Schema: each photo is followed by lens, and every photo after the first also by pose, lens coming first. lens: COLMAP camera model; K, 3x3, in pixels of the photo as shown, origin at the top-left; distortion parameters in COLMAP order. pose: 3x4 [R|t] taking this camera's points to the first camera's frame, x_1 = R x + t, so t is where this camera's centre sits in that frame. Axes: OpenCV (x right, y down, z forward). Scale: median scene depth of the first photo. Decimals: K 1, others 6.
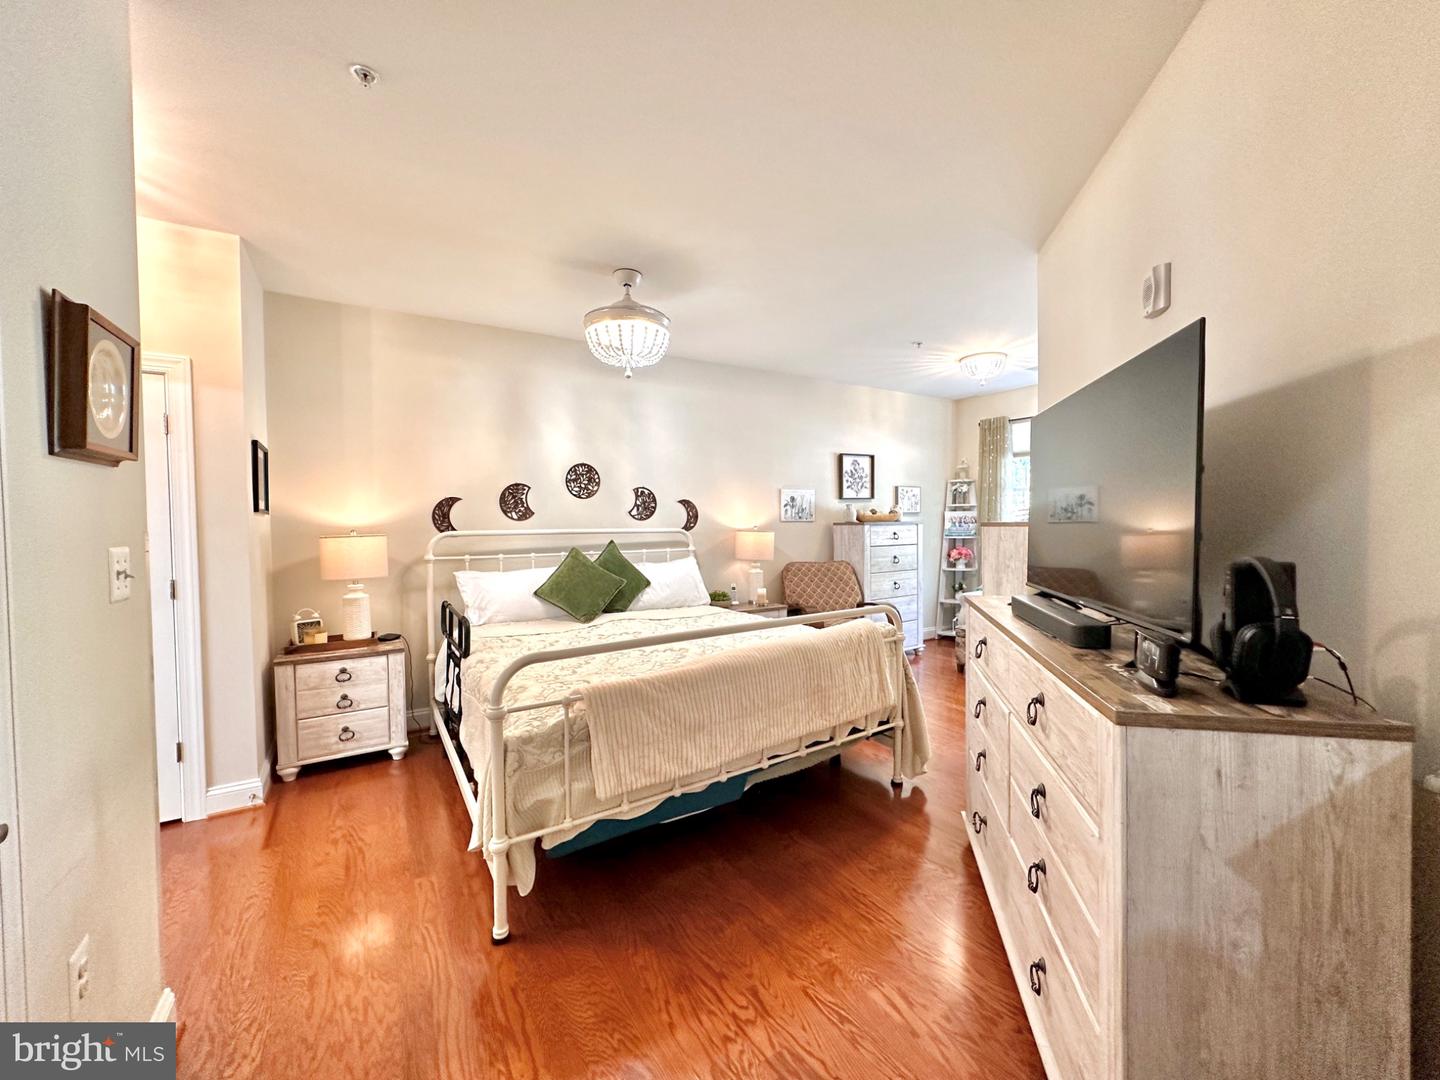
lens RADIAL K [[573.5, 0, 719.7], [0, 573.5, 538.9], [0, 0, 1]] dist [-0.002023, 0.000377]
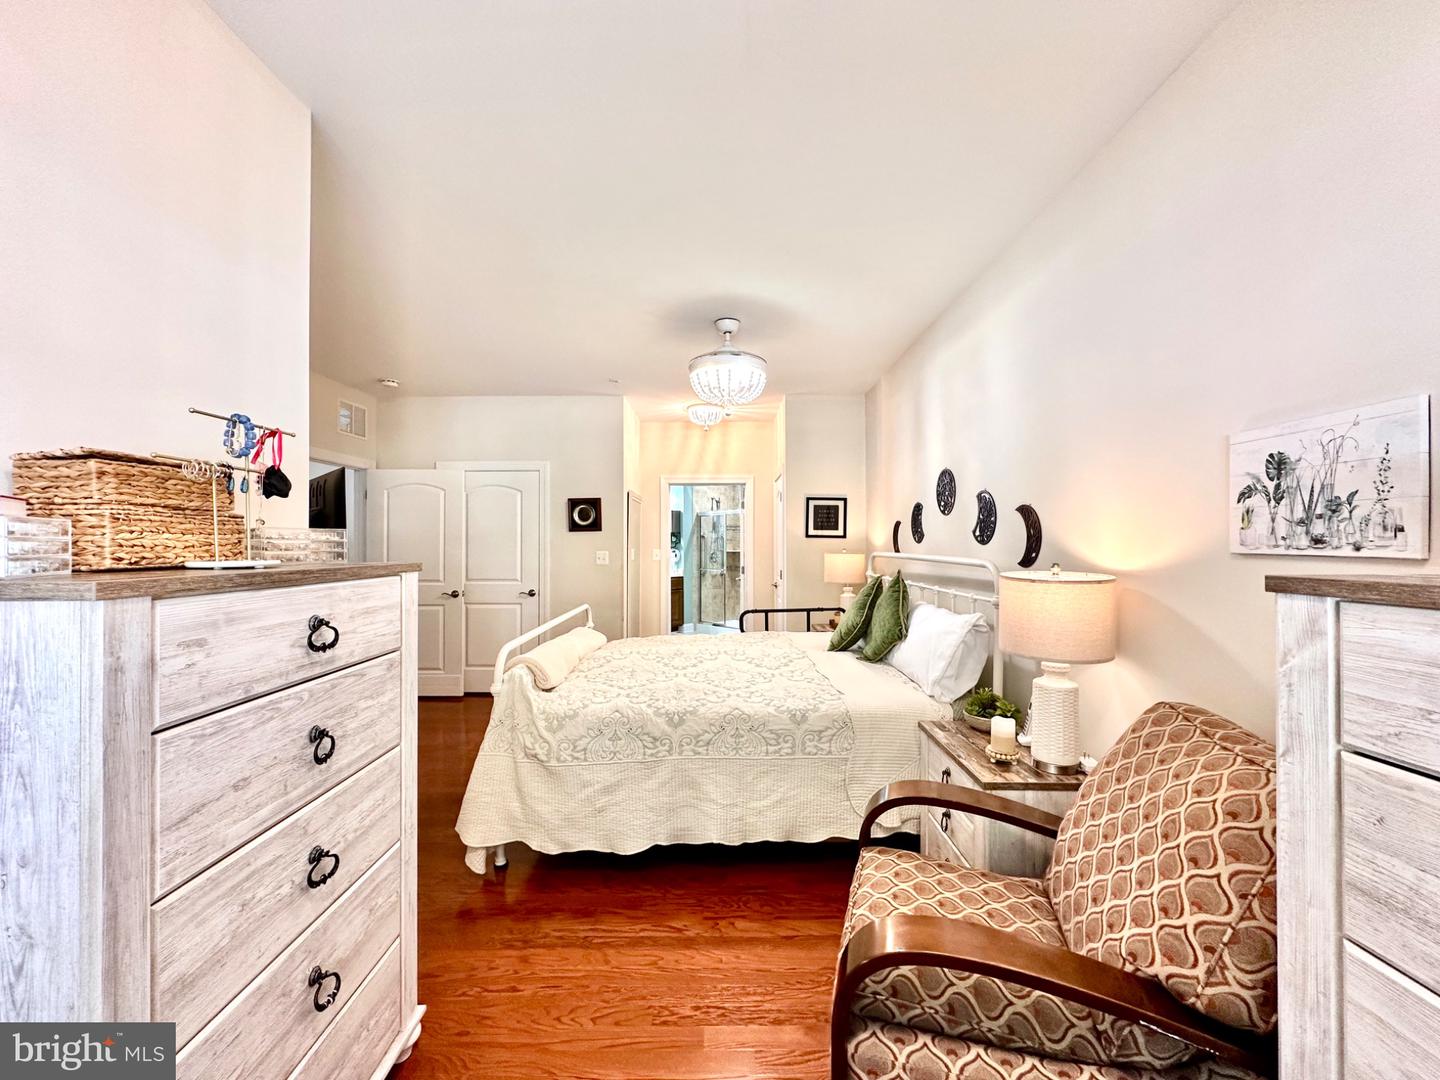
lens RADIAL K [[573.5, 0, 719.7], [0, 573.5, 538.9], [0, 0, 1]] dist [-0.002023, 0.000377]
pose [[-0.535715, 0.007044, -0.844370, 0.435875], [-0.015739, 0.999708, 0.018325, -0.036496], [0.844252, 0.023106, -0.535447, 0.879970]]
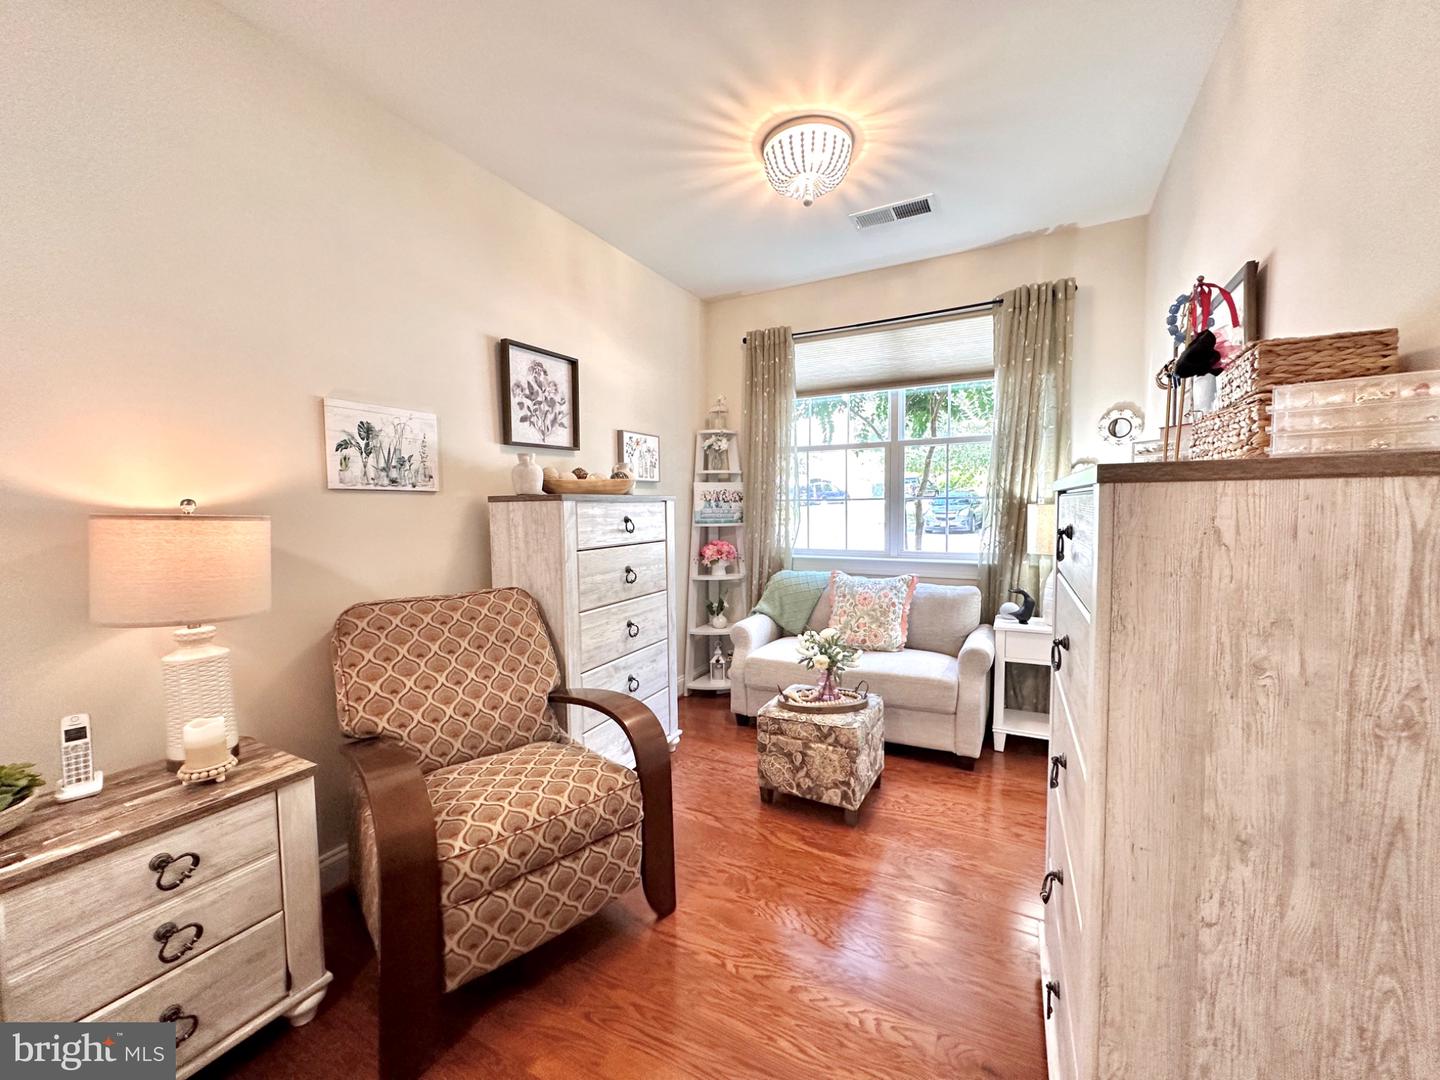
lens RADIAL K [[573.5, 0, 719.7], [0, 573.5, 538.9], [0, 0, 1]] dist [-0.002023, 0.000377]
pose [[0.864814, -0.027753, 0.501325, 0.129532], [0.015973, 0.999487, 0.027777, -0.005386], [-0.501839, -0.016014, 0.864813, 0.532135]]
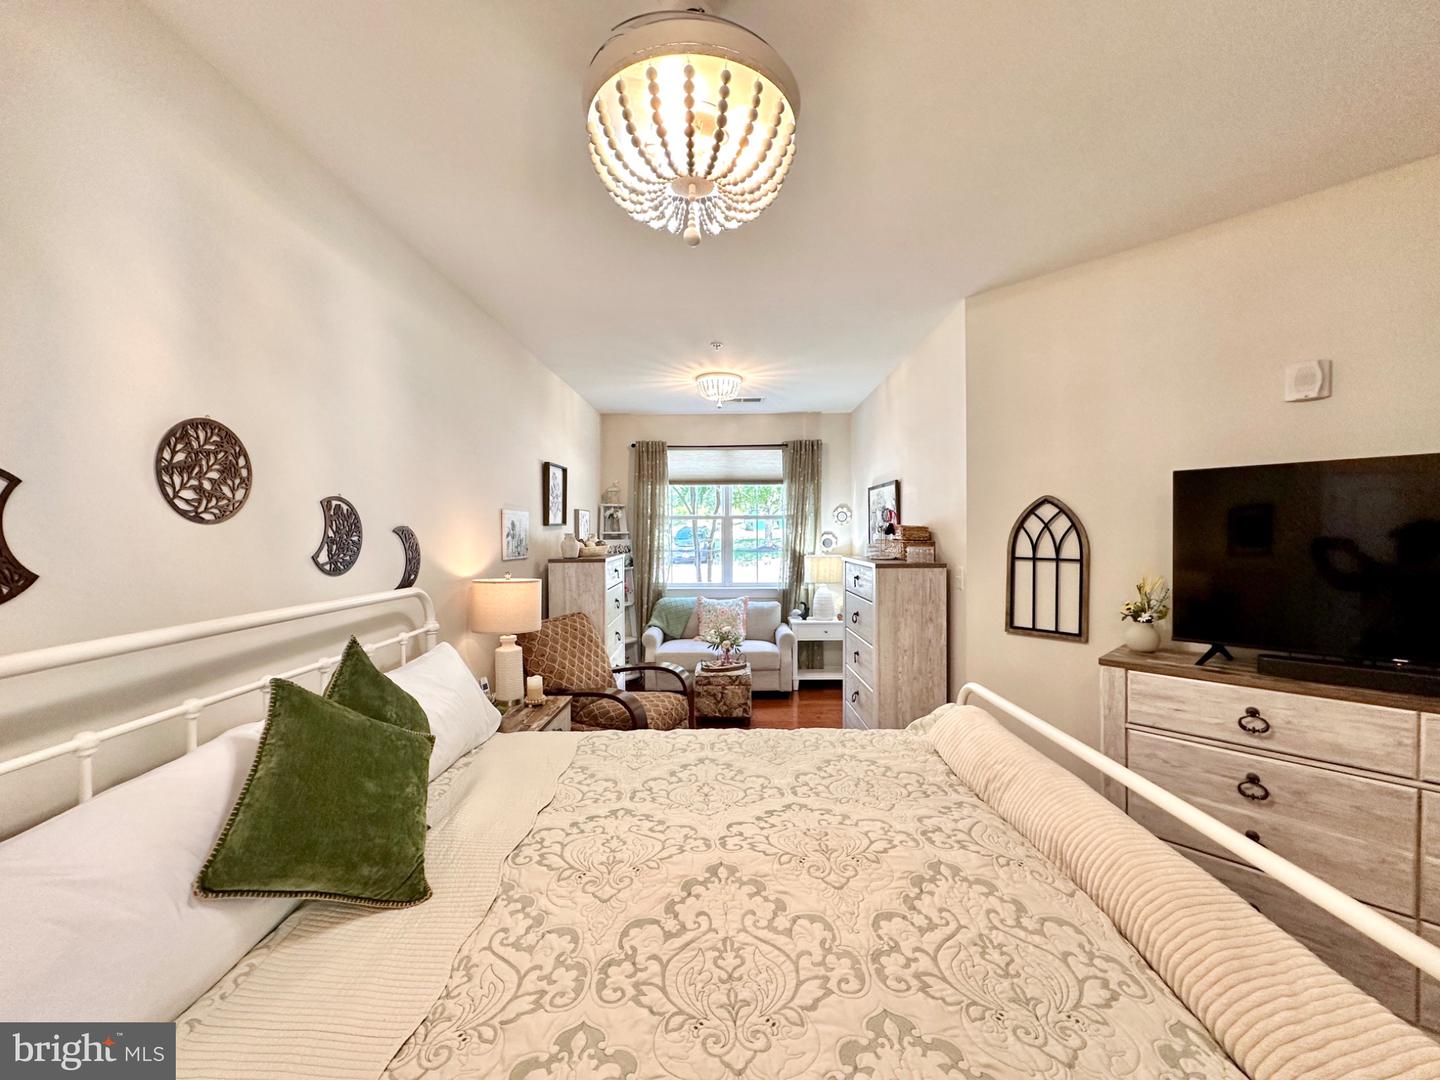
lens RADIAL K [[573.5, 0, 719.7], [0, 573.5, 538.9], [0, 0, 1]] dist [-0.002023, 0.000377]
pose [[0.544410, -0.001376, 0.838818, -0.271868], [0.023547, 0.999630, -0.013642, -0.037640], [-0.838489, 0.027178, 0.544241, 0.428338]]
